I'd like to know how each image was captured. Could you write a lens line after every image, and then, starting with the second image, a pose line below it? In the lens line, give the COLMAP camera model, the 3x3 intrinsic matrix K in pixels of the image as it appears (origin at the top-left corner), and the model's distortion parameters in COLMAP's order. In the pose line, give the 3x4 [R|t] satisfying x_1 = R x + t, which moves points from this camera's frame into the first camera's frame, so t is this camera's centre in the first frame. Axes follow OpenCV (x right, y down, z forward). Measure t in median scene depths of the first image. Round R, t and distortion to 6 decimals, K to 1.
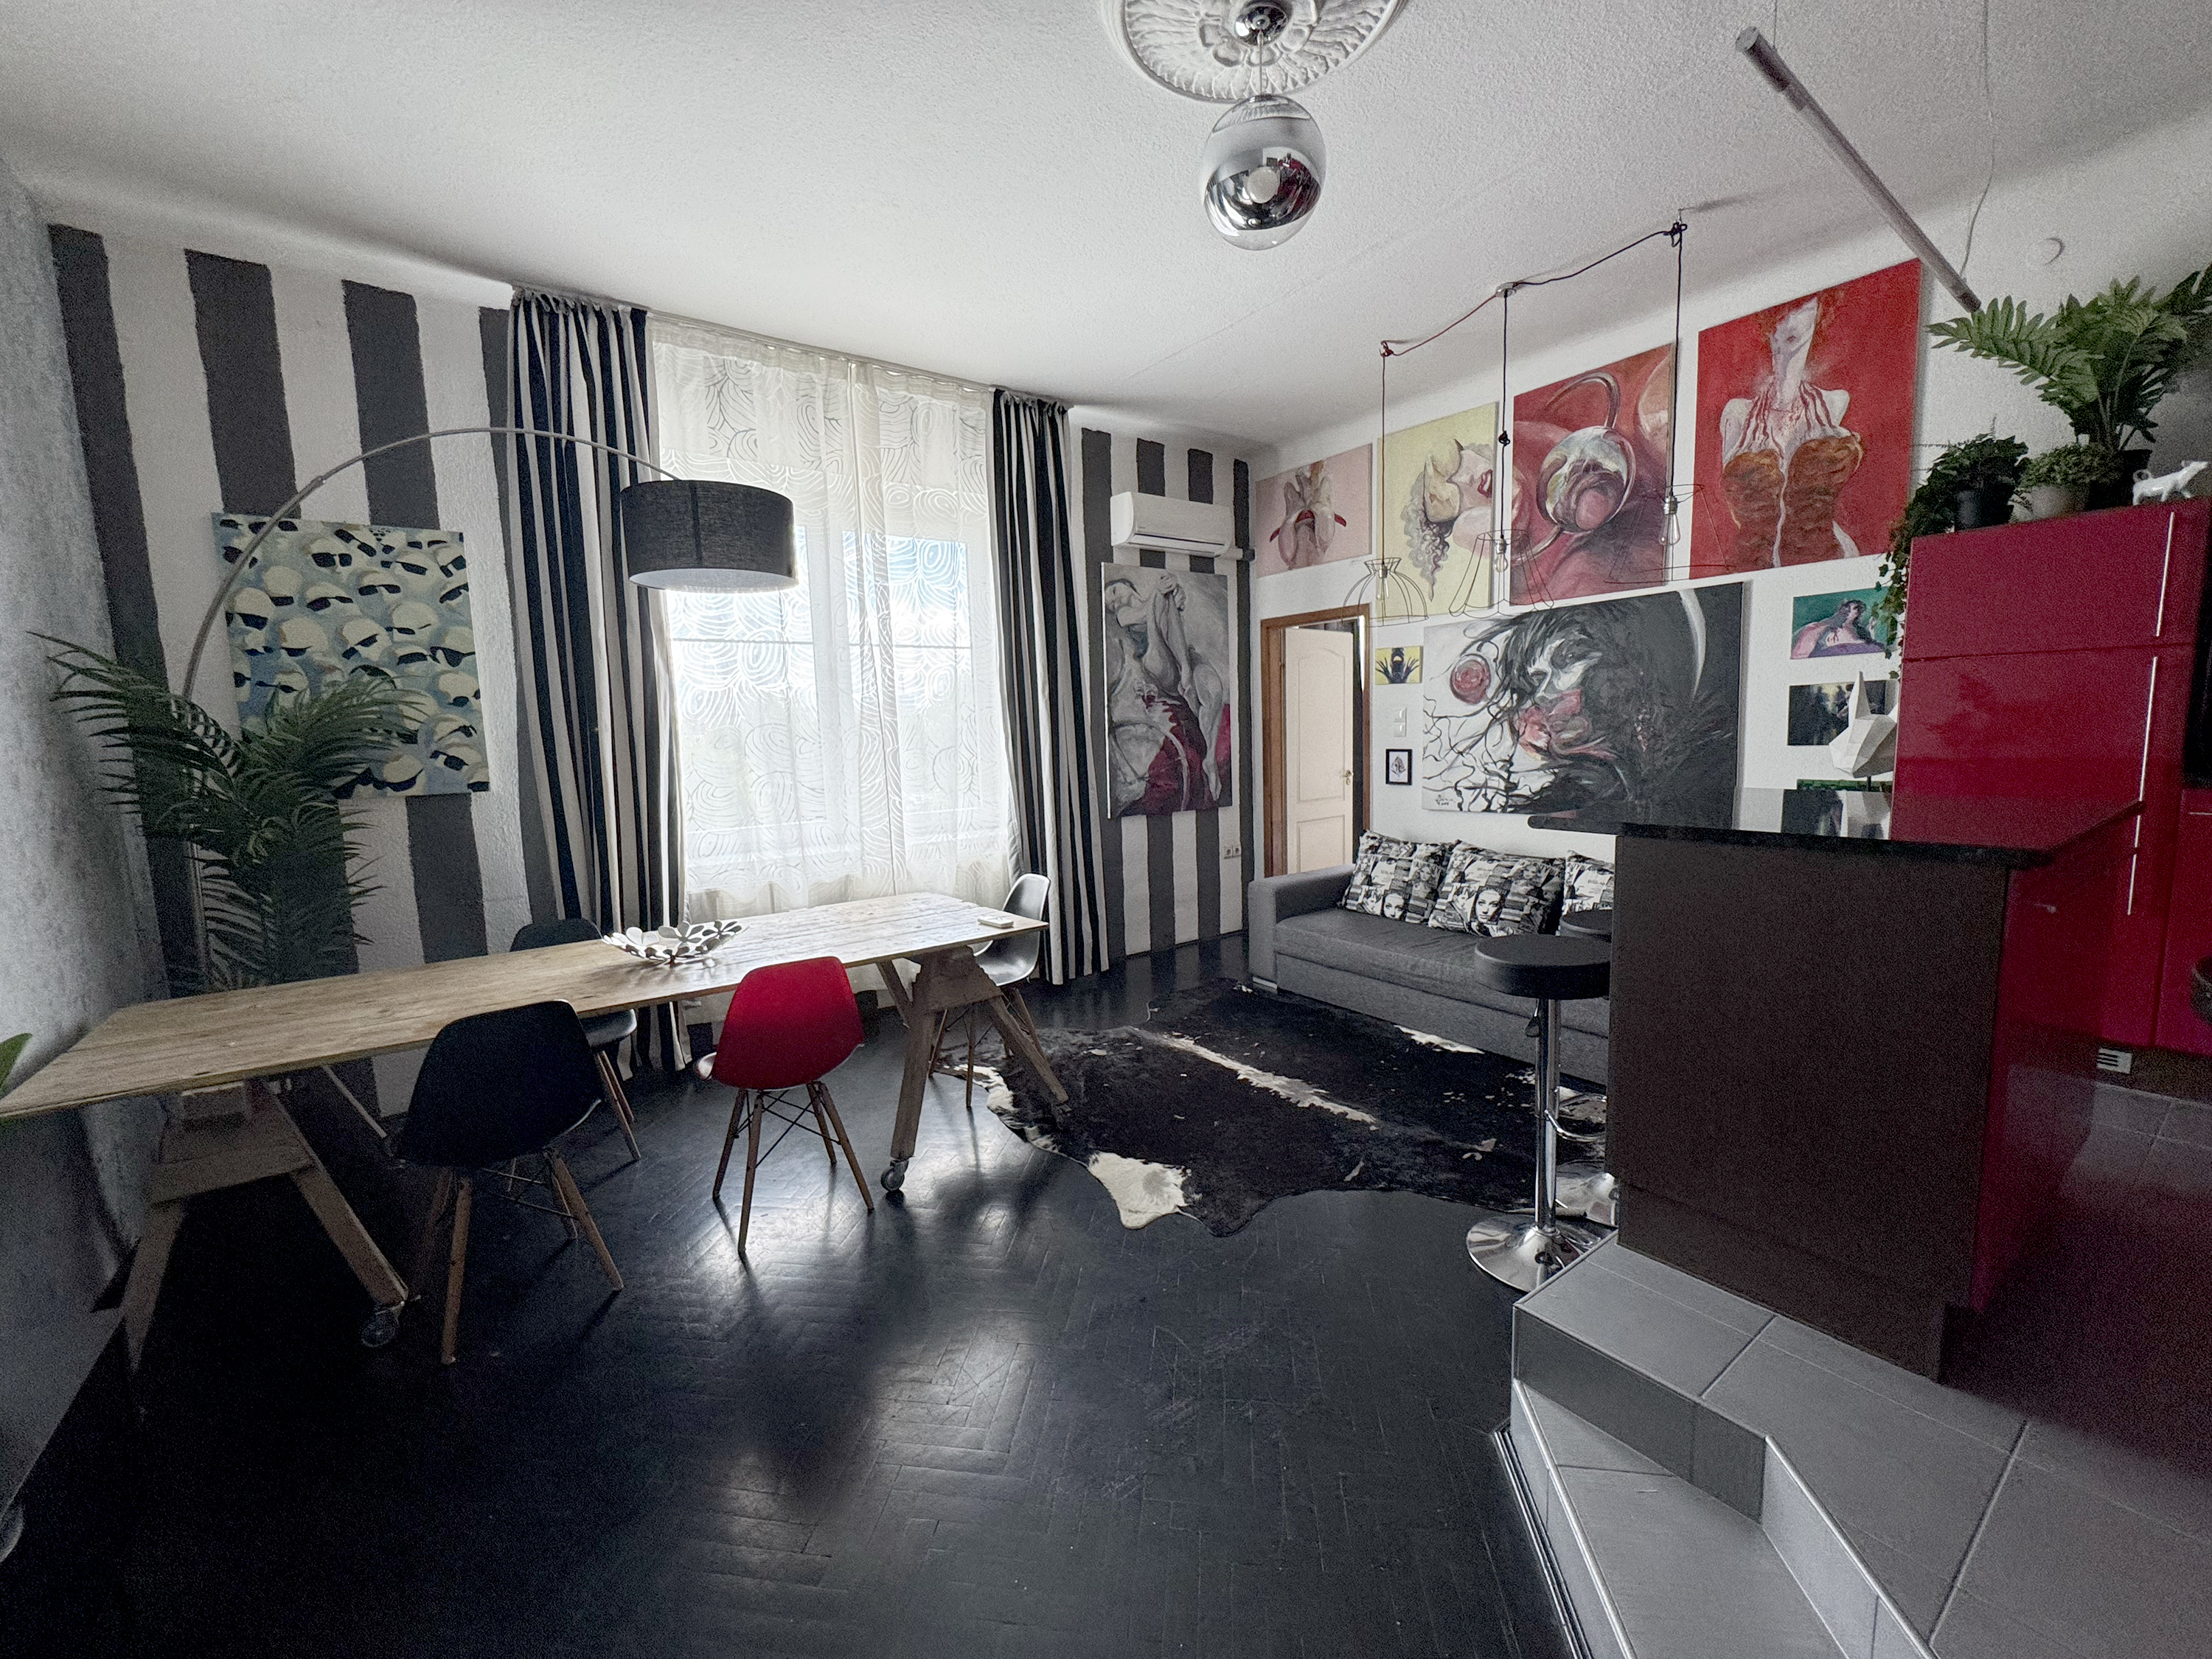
lens RADIAL K [[886.0, 0, 1106.0], [0, 886.0, 829.5], [0, 0, 1]] dist [-0.001056, 0.000315]
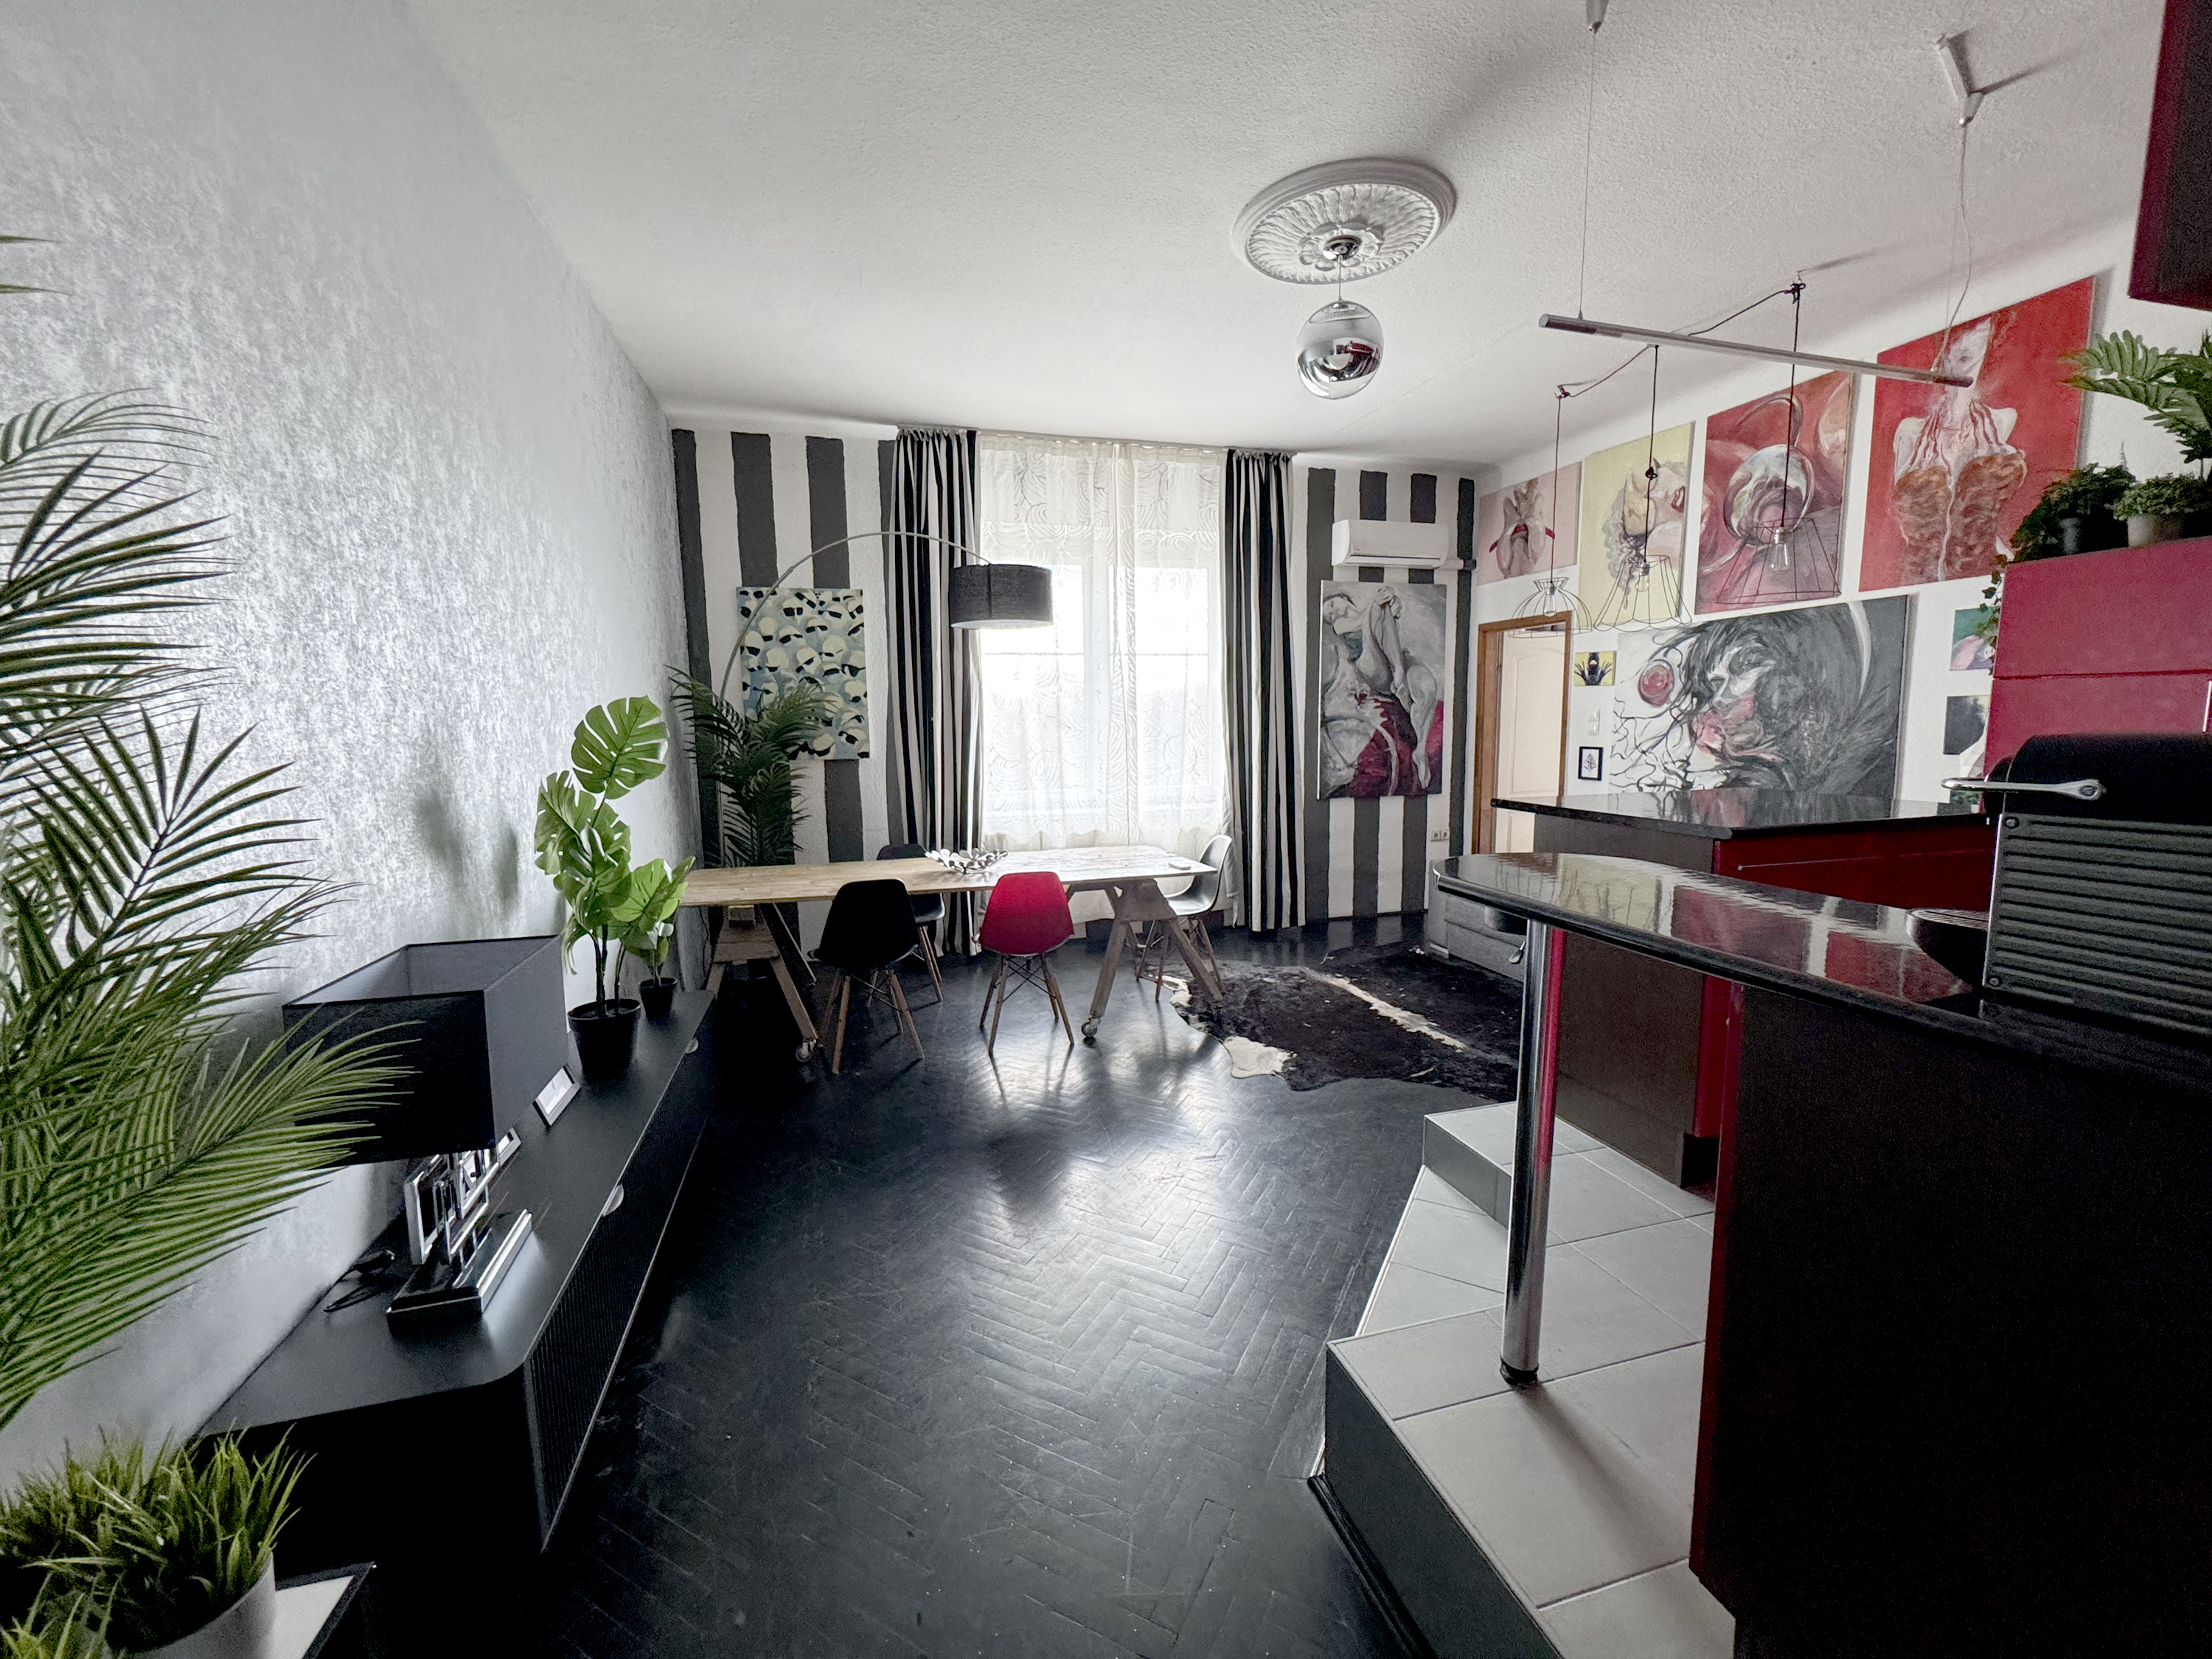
lens RADIAL K [[886.0, 0, 1106.0], [0, 886.0, 829.5], [0, 0, 1]] dist [-0.001056, 0.000315]
pose [[0.939558, 0.059164, -0.337240, 0.203022], [-0.053032, 0.998218, 0.027375, 0.015477], [0.338258, -0.007836, 0.941021, -0.291444]]
